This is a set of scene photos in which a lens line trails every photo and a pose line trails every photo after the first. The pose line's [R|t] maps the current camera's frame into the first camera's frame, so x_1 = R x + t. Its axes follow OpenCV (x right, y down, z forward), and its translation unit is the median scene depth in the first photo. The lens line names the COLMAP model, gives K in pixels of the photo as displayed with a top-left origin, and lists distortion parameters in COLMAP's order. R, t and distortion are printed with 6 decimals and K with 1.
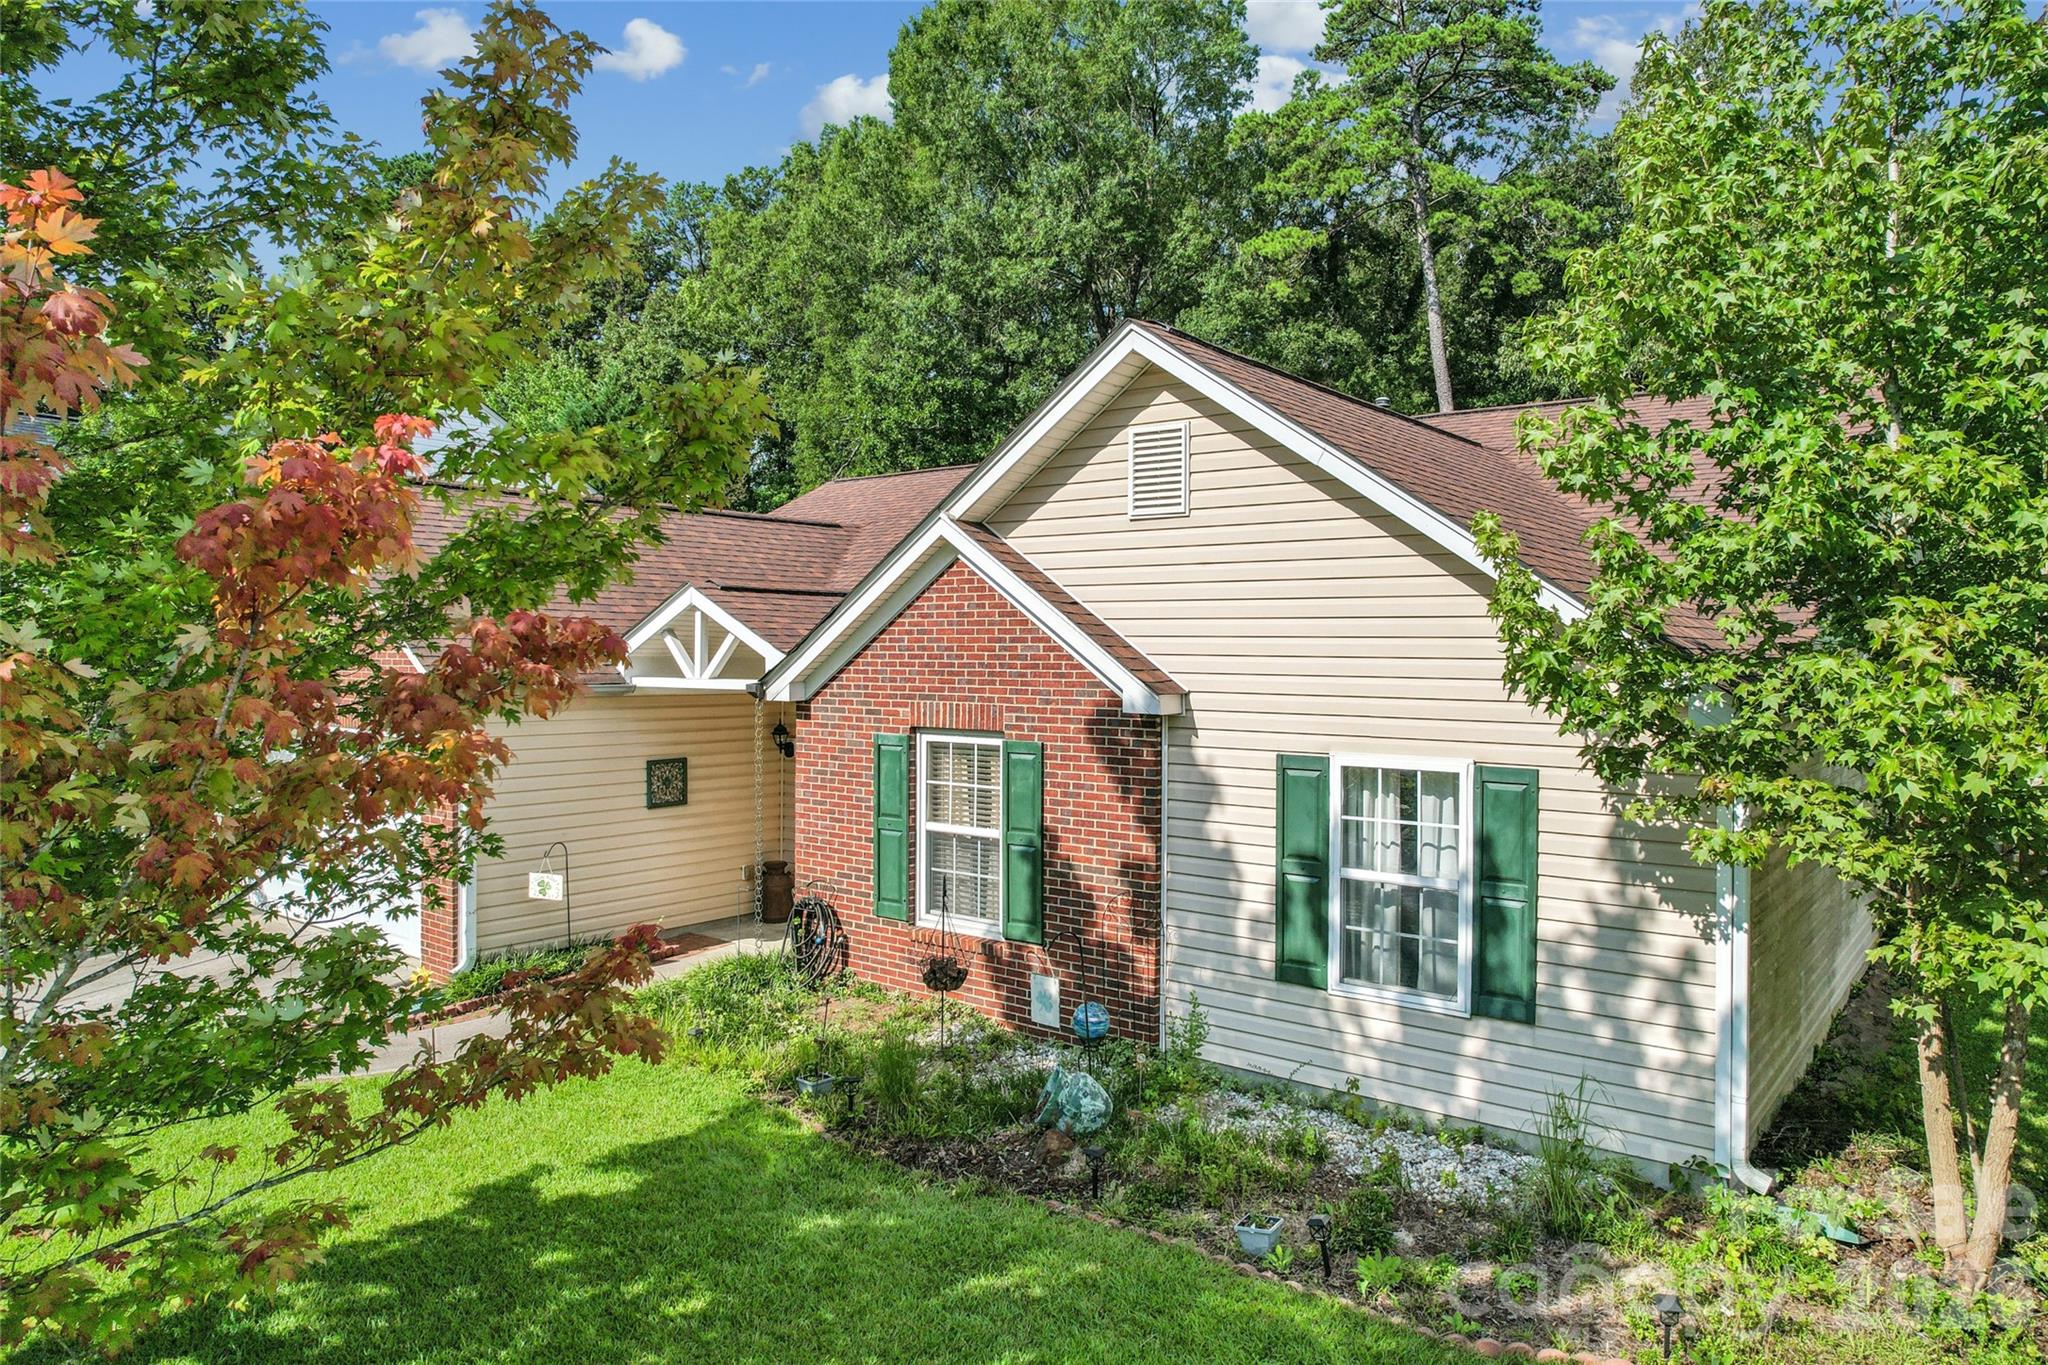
lens RADIAL K [[1271.5, 0, 1056.7], [0, 1271.5, 654.8], [0, 0, 1]] dist [-0.104756, 0.046888]
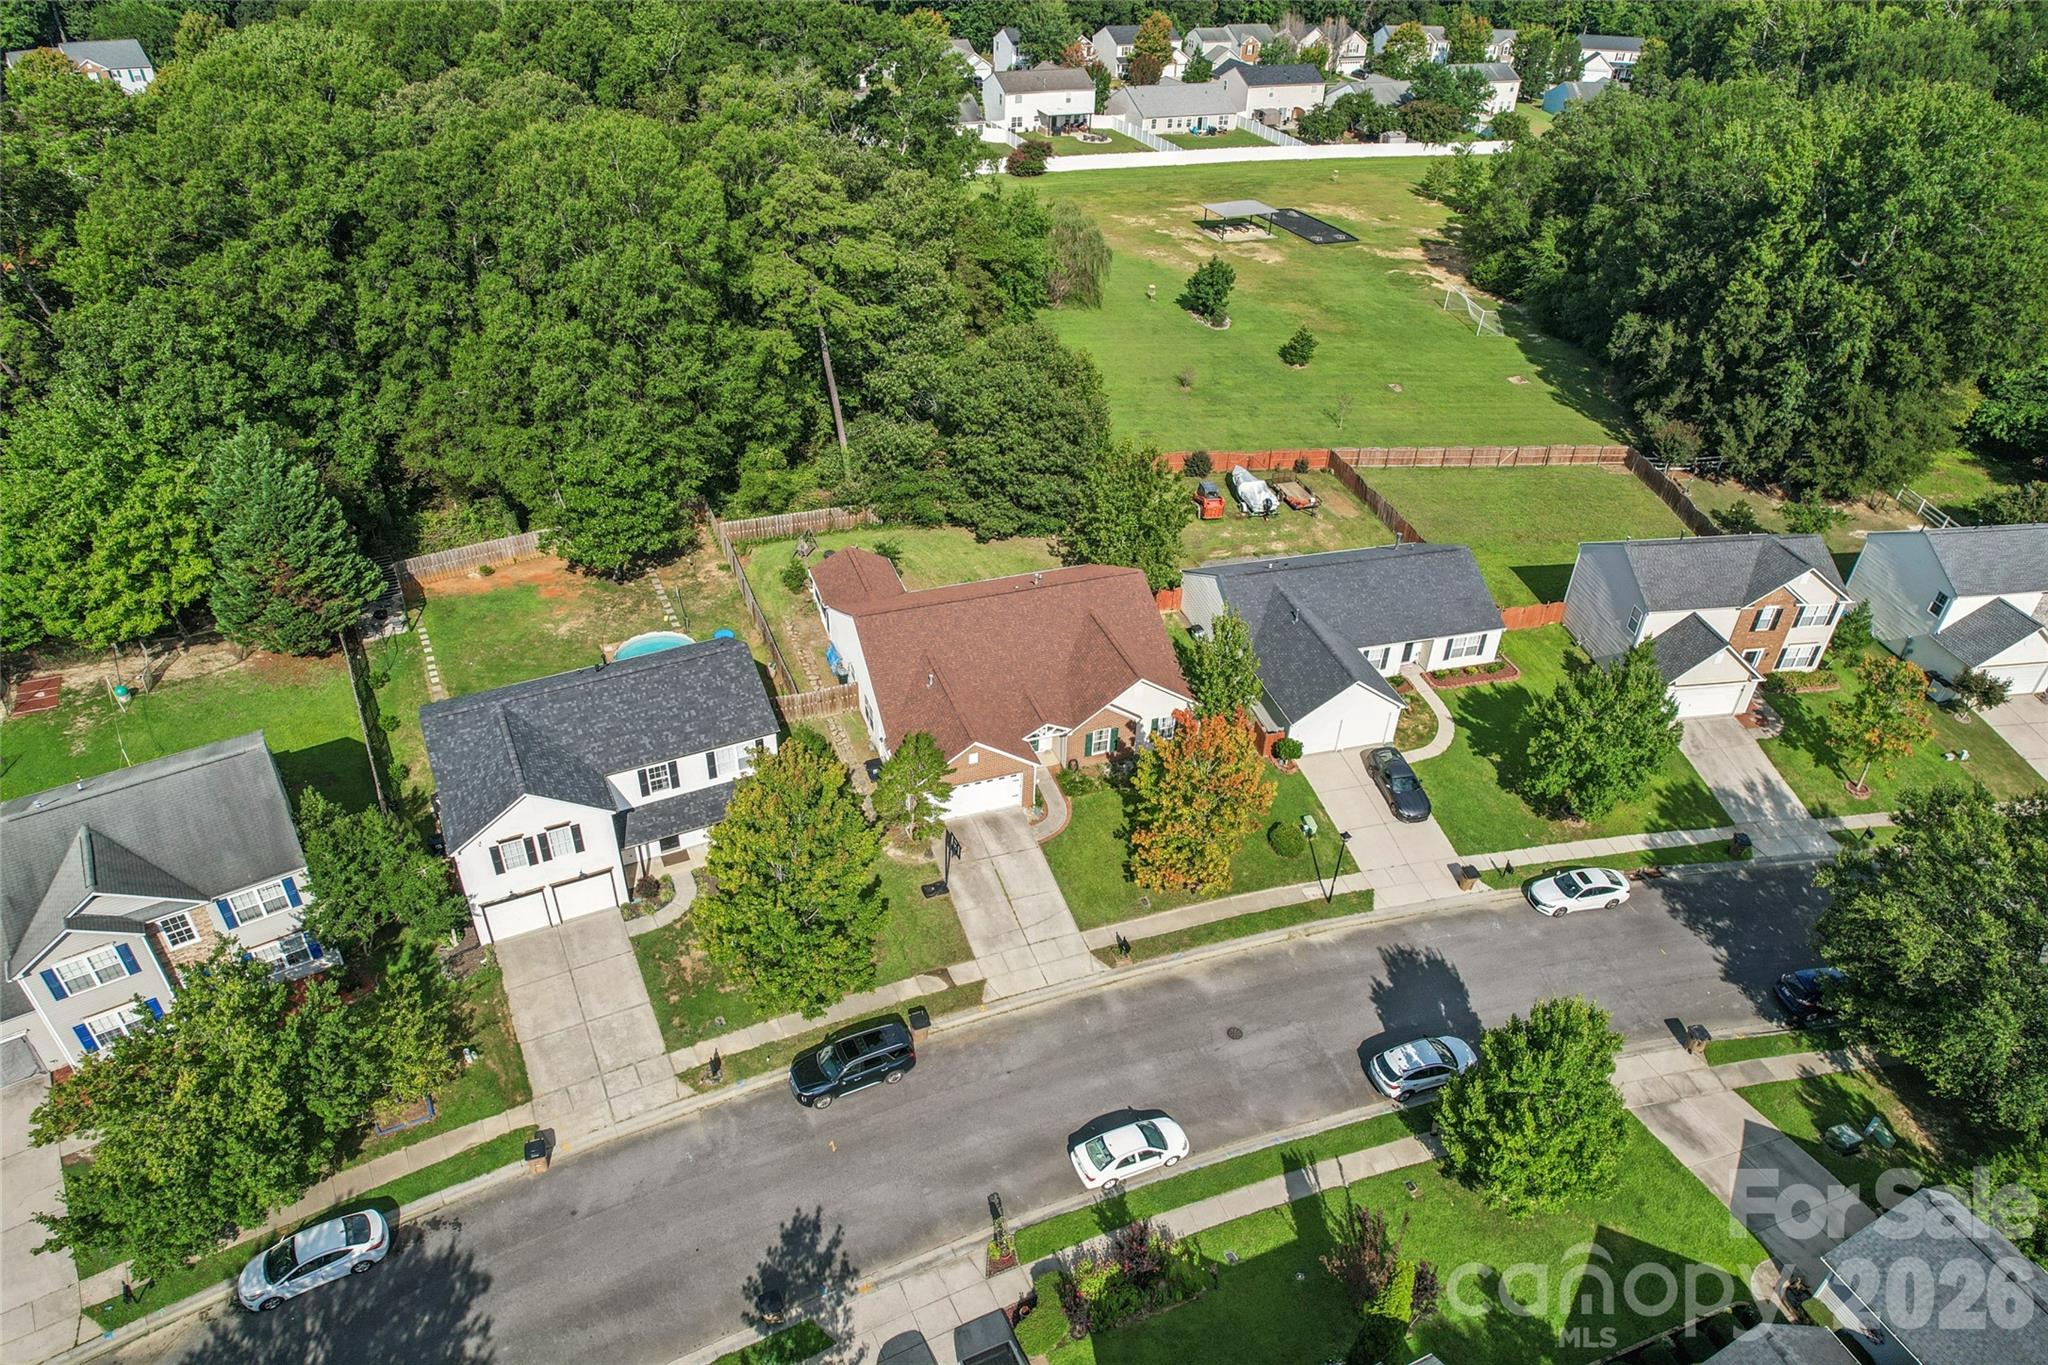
lens RADIAL K [[1320.9, 0, 1024.0], [0, 1320.9, 682.5], [0, 0, 1]] dist [-0.063928, 0.056268]
pose [[0.556297, -0.468831, 0.686099, -5.526161], [-0.029655, 0.813920, 0.580220, -4.623762], [-0.830454, -0.343121, 0.438878, -1.754949]]
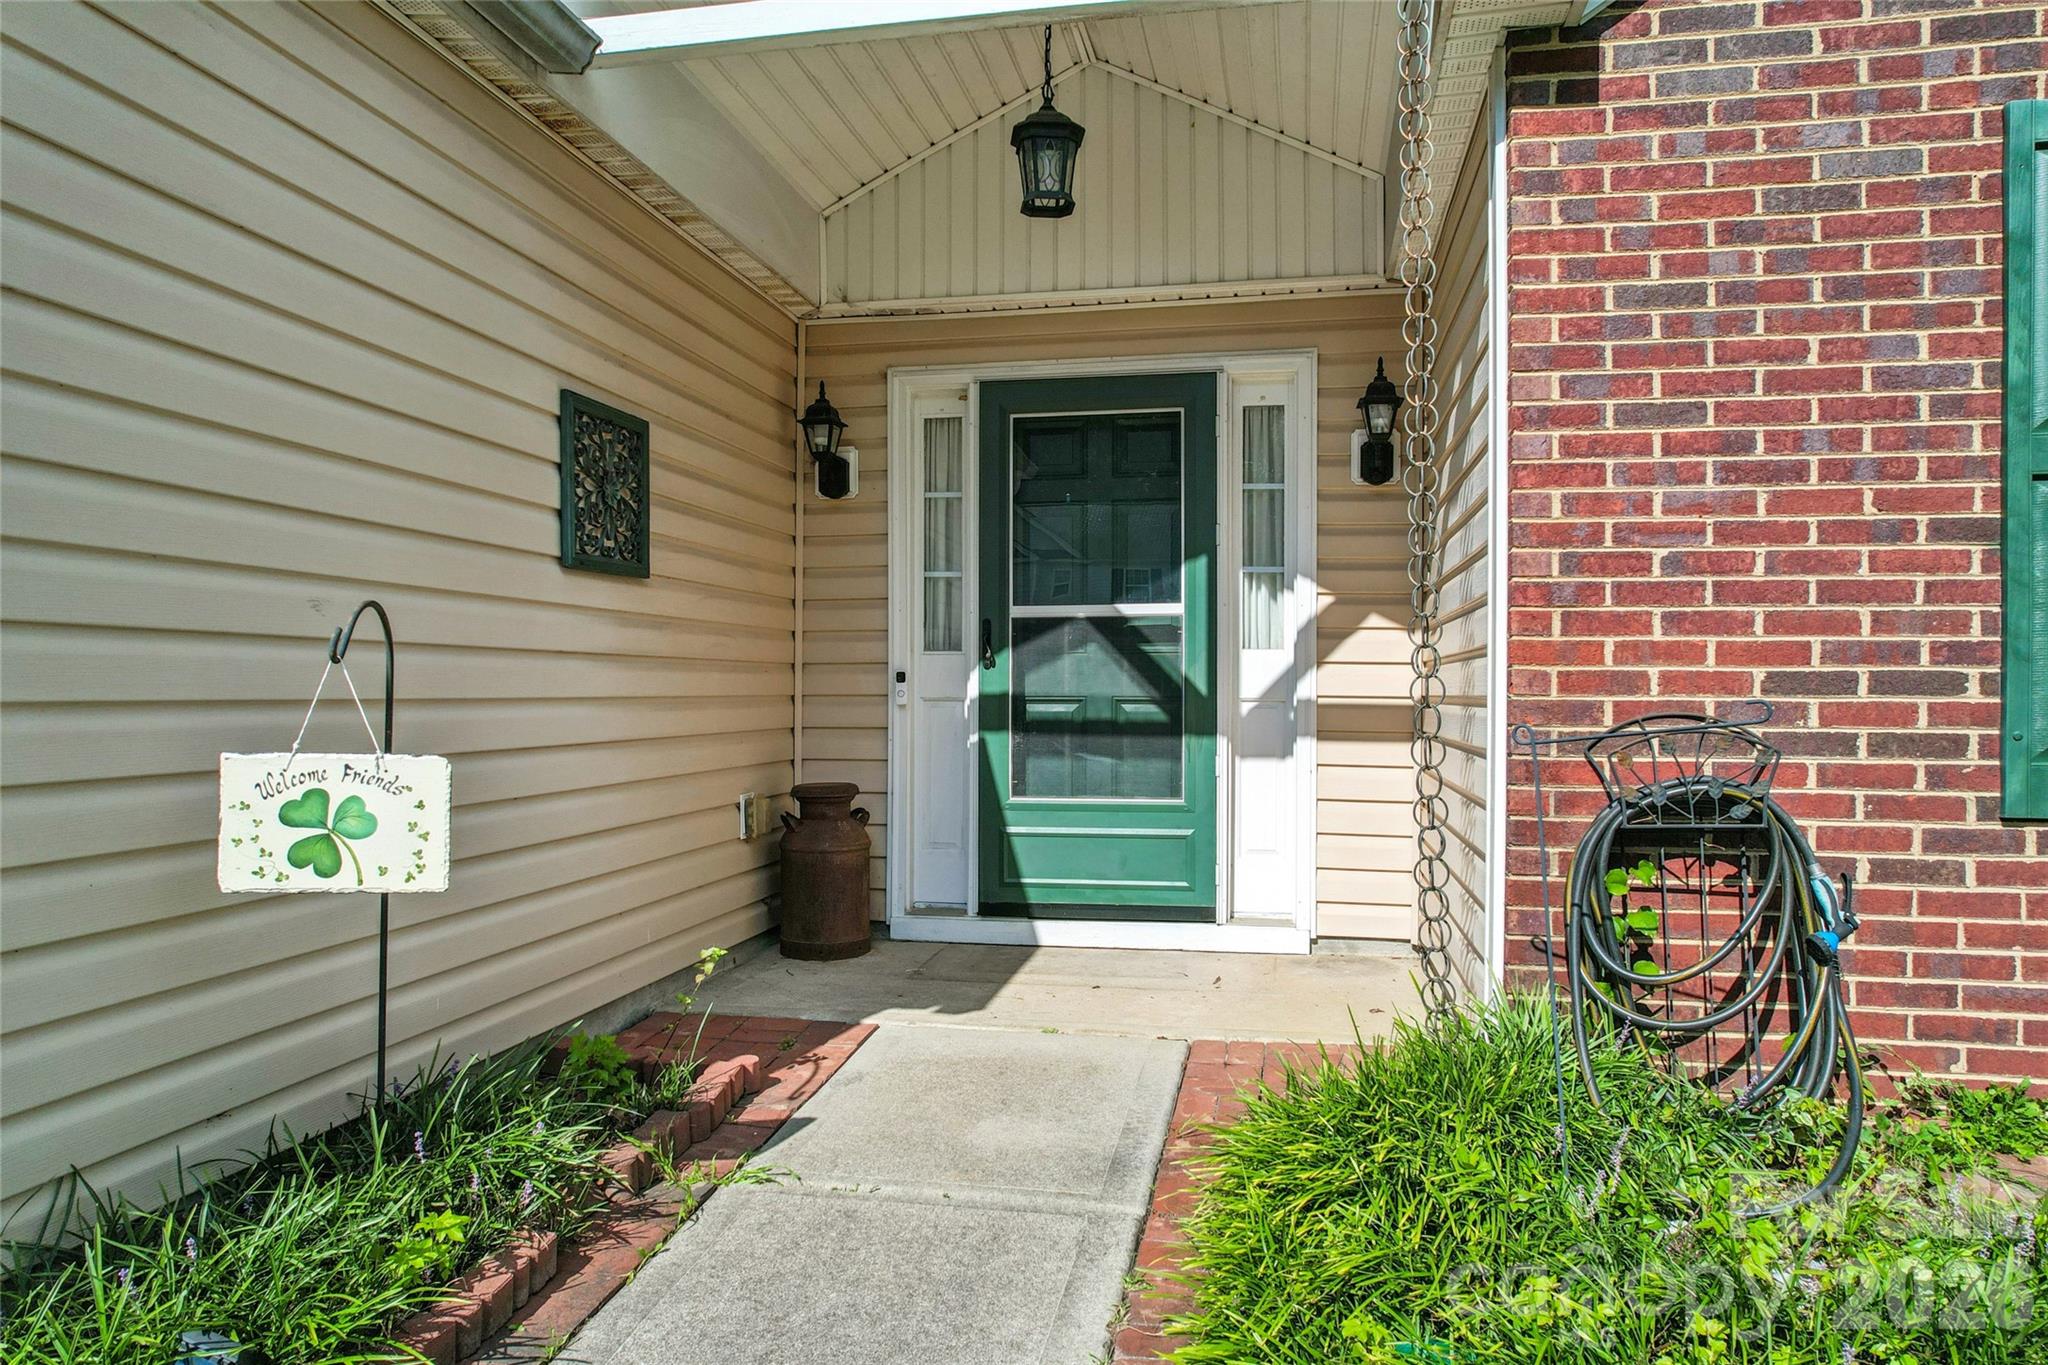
lens RADIAL K [[1320.9, 0, 1024.0], [0, 1320.9, 682.5], [0, 0, 1]] dist [-0.063928, 0.056268]
pose [[0.901749, 0.000688, 0.432260, -0.532222], [-0.002190, 0.999993, 0.002977, 0.217560], [-0.432255, -0.003631, 0.901744, 1.036885]]
